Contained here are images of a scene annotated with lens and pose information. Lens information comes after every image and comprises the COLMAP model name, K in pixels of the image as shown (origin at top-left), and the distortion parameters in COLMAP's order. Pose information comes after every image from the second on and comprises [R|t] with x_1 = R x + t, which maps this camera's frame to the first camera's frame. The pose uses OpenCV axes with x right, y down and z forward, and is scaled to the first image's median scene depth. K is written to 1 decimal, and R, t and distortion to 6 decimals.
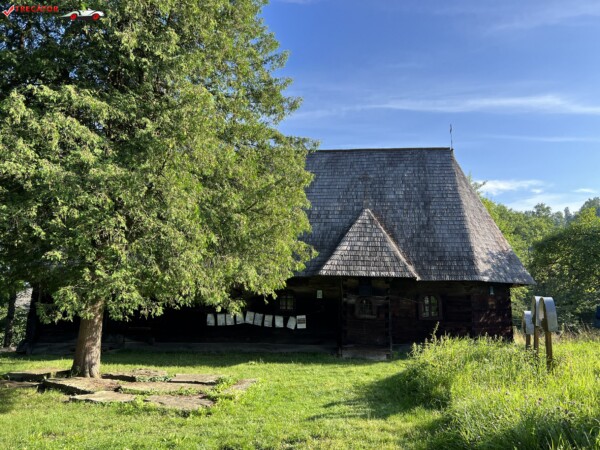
lens RADIAL K [[444.5, 0, 300.0], [0, 444.5, 225.0], [0, 0, 1]] dist [0.046281, -0.061604]
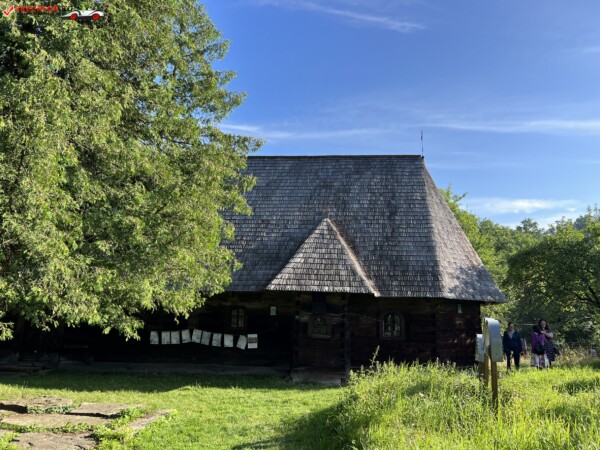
lens RADIAL K [[446.8, 0, 300.0], [0, 446.8, 225.0], [0, 0, 1]] dist [0.041758, -0.051439]
pose [[0.999794, 0.013316, 0.015290, 0.089586], [-0.012852, 0.999467, -0.030002, 0.006951], [-0.015681, 0.029799, 0.999433, 0.081006]]
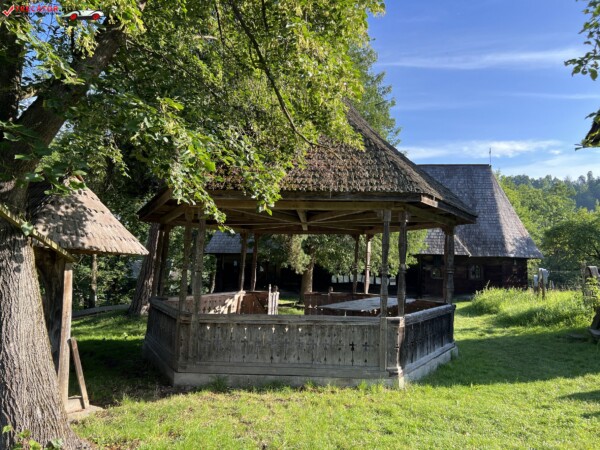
lens RADIAL K [[444.5, 0, 300.0], [0, 444.5, 225.0], [0, 0, 1]] dist [0.046281, -0.061604]
pose [[0.999403, 0.002972, -0.034433, -0.298710], [-0.000243, 0.996876, 0.078983, -0.118406], [0.034560, -0.078927, 0.996281, -0.638535]]
